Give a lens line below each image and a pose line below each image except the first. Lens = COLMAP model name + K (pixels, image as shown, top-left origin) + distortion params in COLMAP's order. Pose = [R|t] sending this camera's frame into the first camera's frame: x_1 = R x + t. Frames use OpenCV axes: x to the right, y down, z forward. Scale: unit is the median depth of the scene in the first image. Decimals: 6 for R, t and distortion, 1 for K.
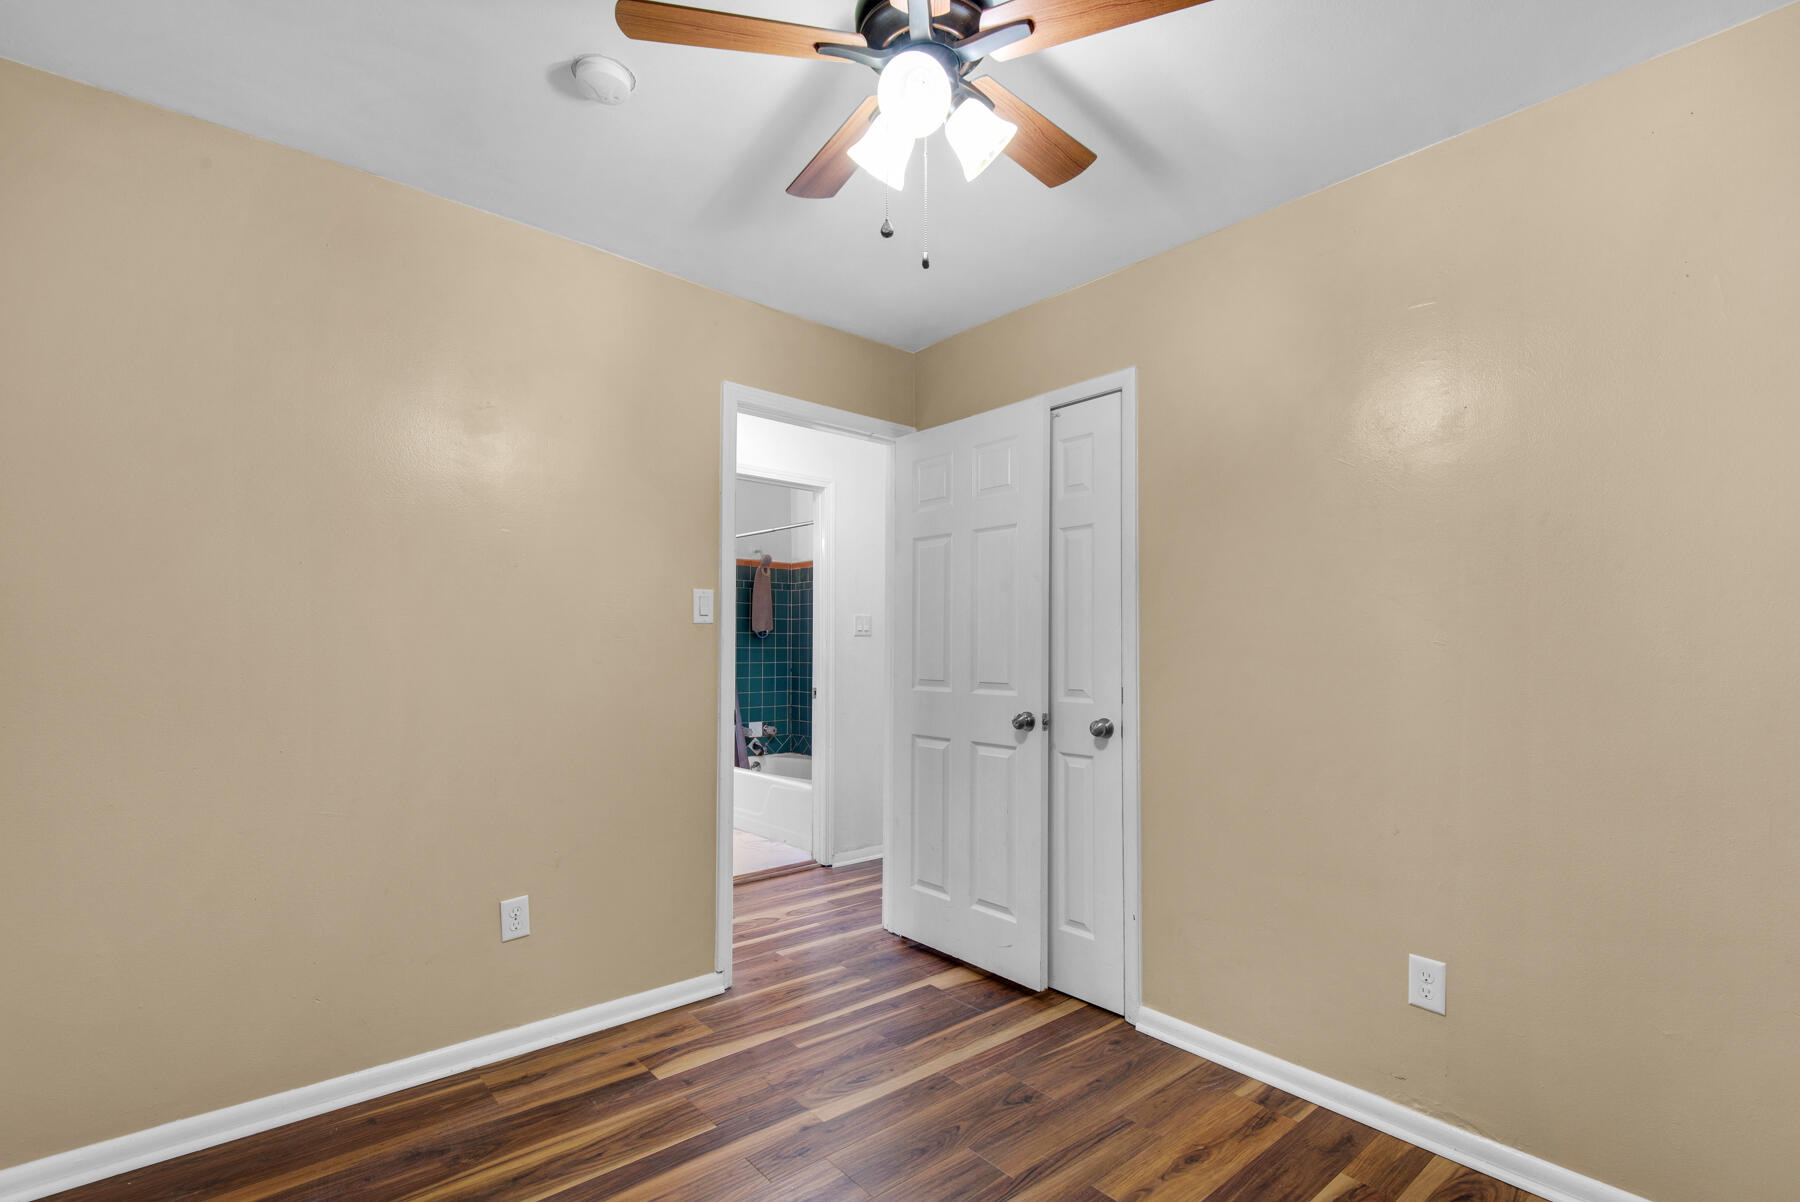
lens RADIAL K [[827.9, 0, 904.9], [0, 827.9, 612.7], [0, 0, 1]] dist [0.020355, -0.010675]
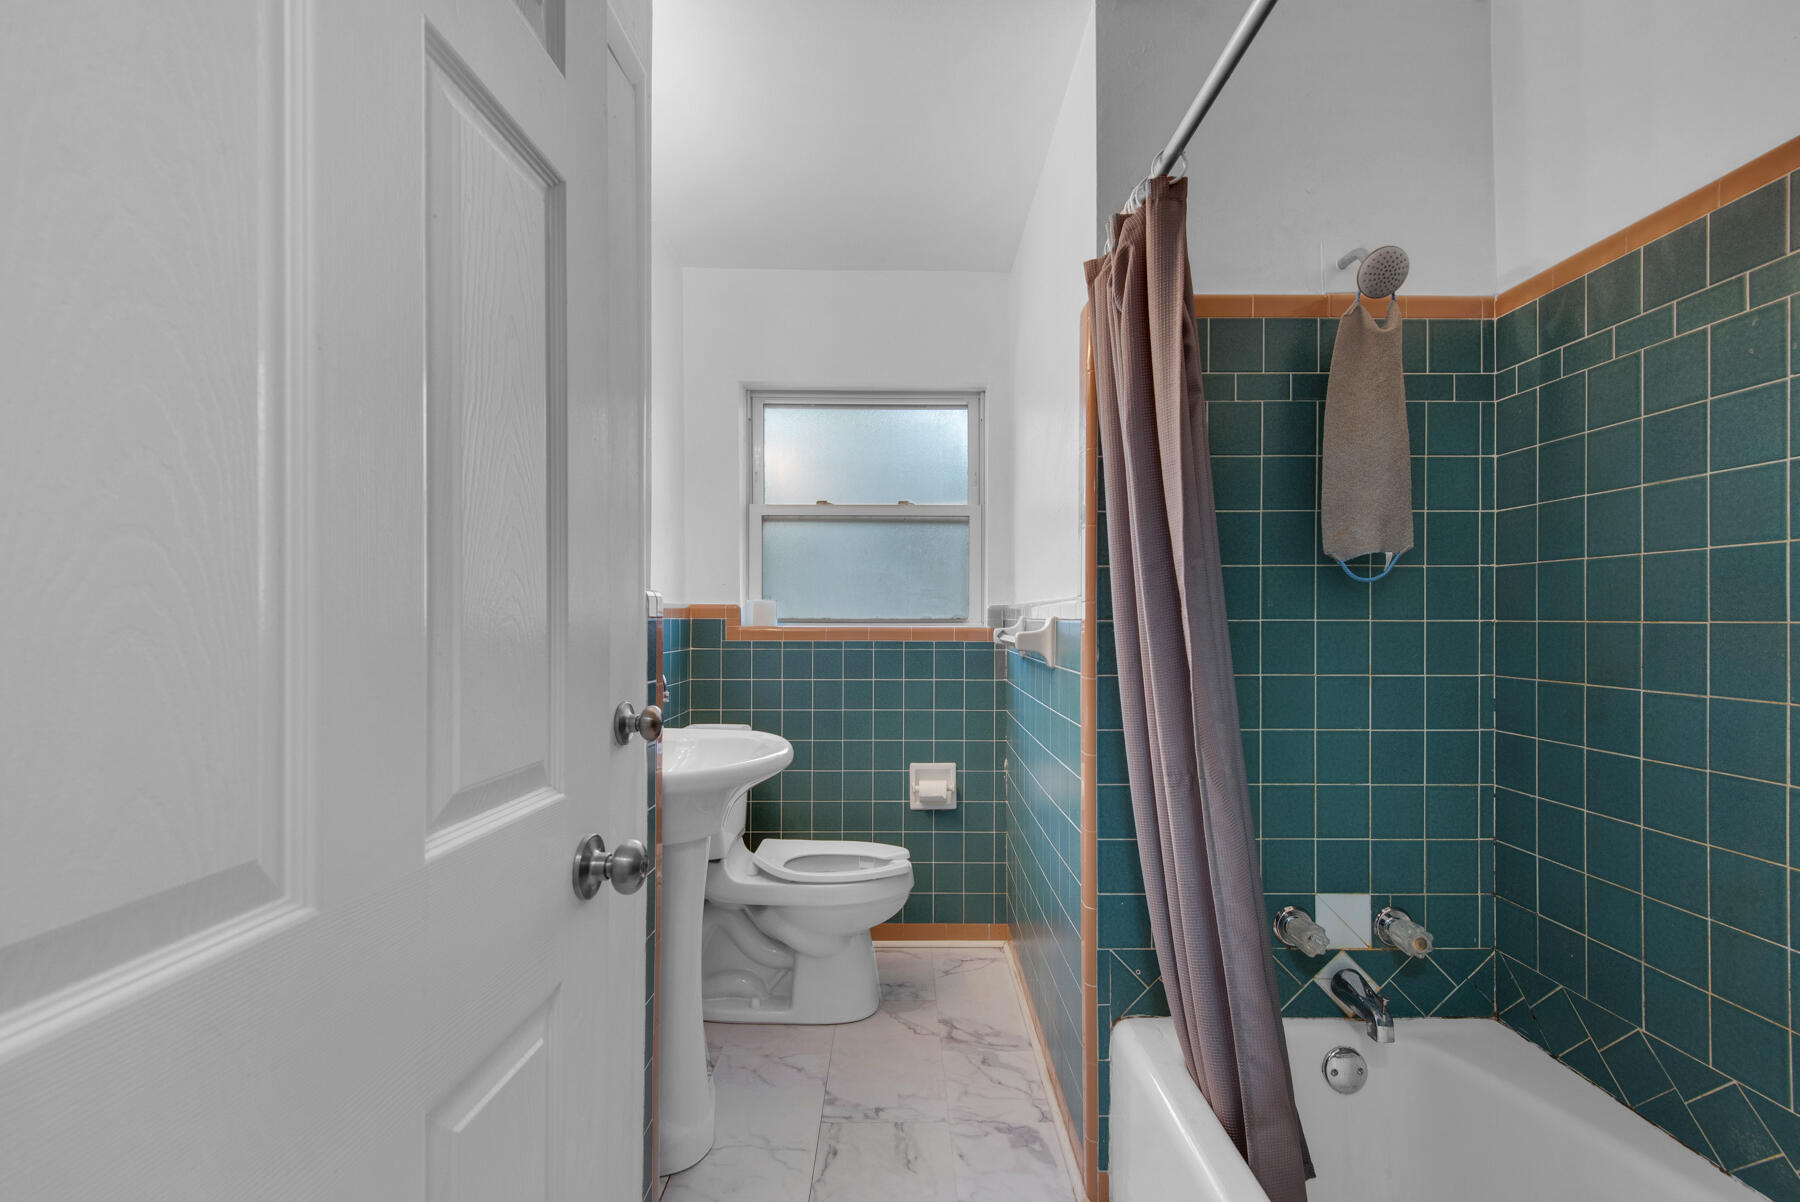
lens RADIAL K [[827.9, 0, 909.7], [0, 827.9, 613.0], [0, 0, 1]] dist [0.020355, -0.010675]
pose [[0.770286, 0.003518, -0.637689, -0.113694], [0.026537, 0.998942, 0.037567, 0.025707], [0.637147, -0.045859, 0.769377, 0.692061]]
